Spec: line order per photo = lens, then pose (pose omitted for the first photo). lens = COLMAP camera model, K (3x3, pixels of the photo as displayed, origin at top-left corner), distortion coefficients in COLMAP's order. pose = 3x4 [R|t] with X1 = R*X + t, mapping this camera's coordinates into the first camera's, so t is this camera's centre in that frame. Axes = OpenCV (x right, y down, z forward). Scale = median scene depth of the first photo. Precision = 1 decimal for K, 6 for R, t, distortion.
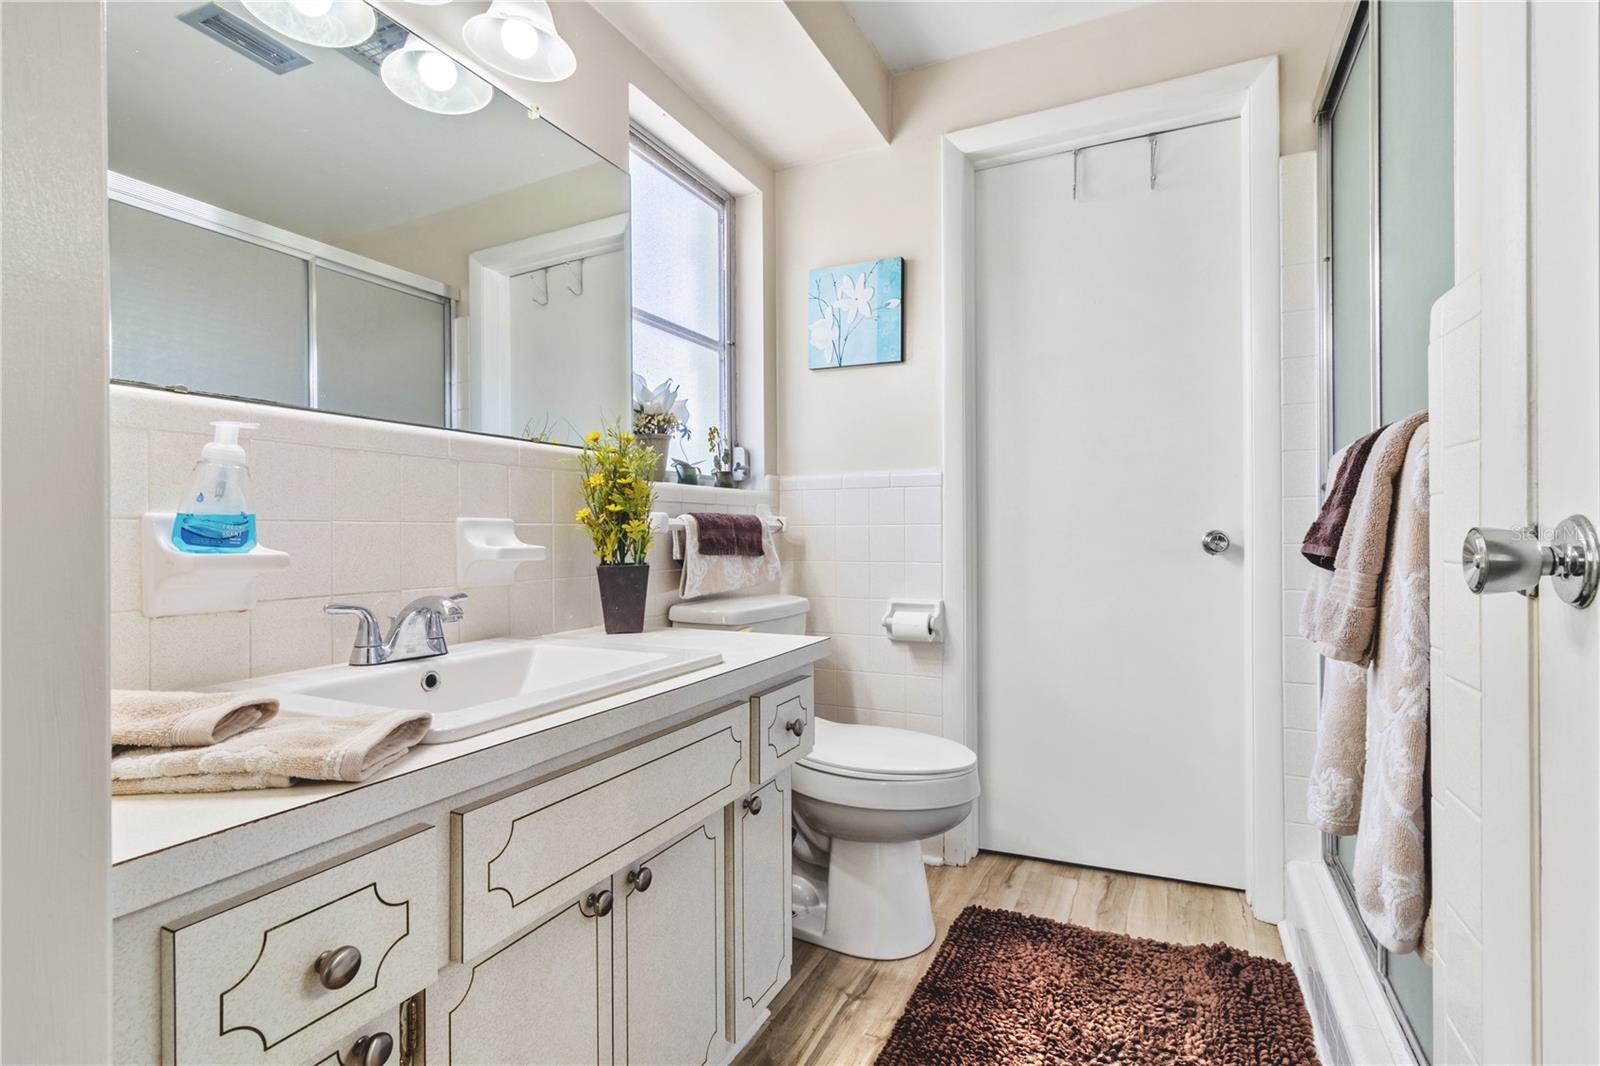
lens RADIAL K [[750.3, 0, 808.0], [0, 750.3, 529.1], [0, 0, 1]] dist [0.001643, 0.001036]
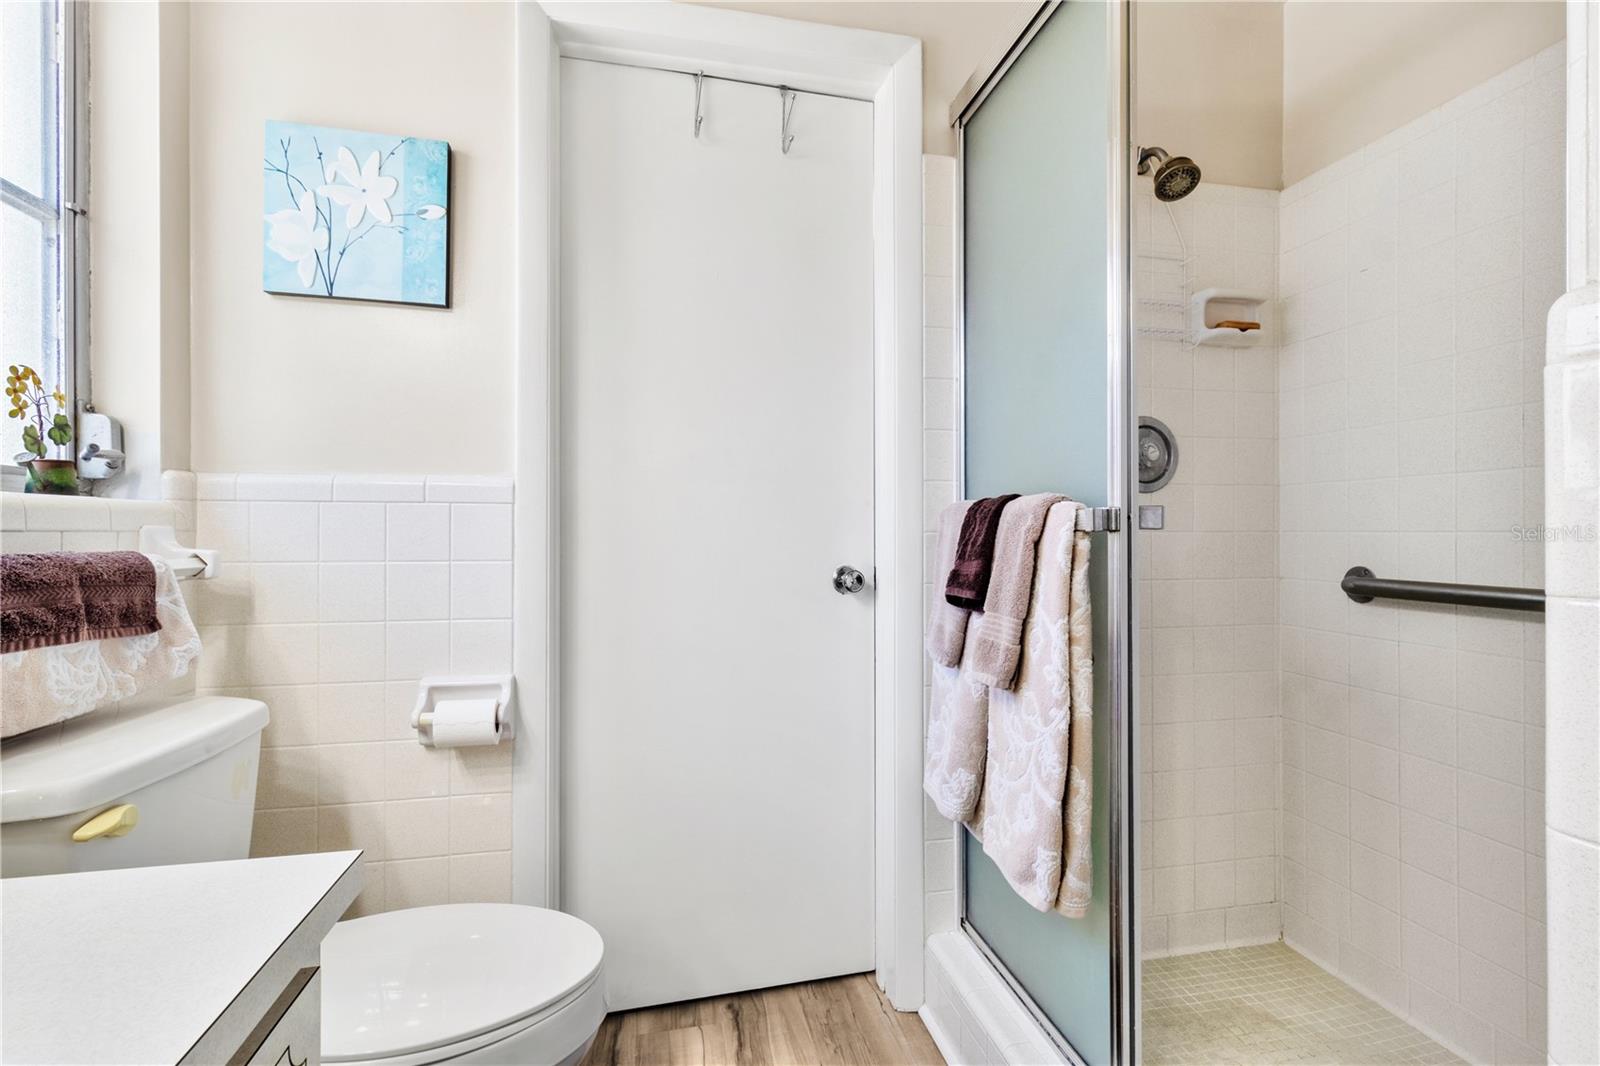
lens RADIAL K [[750.3, 0, 808.0], [0, 750.3, 529.1], [0, 0, 1]] dist [0.001643, 0.001036]
pose [[0.786607, 0.008146, 0.617401, -0.027096], [-0.007720, 0.999965, -0.003358, -0.034087], [-0.617406, -0.002125, 0.786642, 0.310040]]
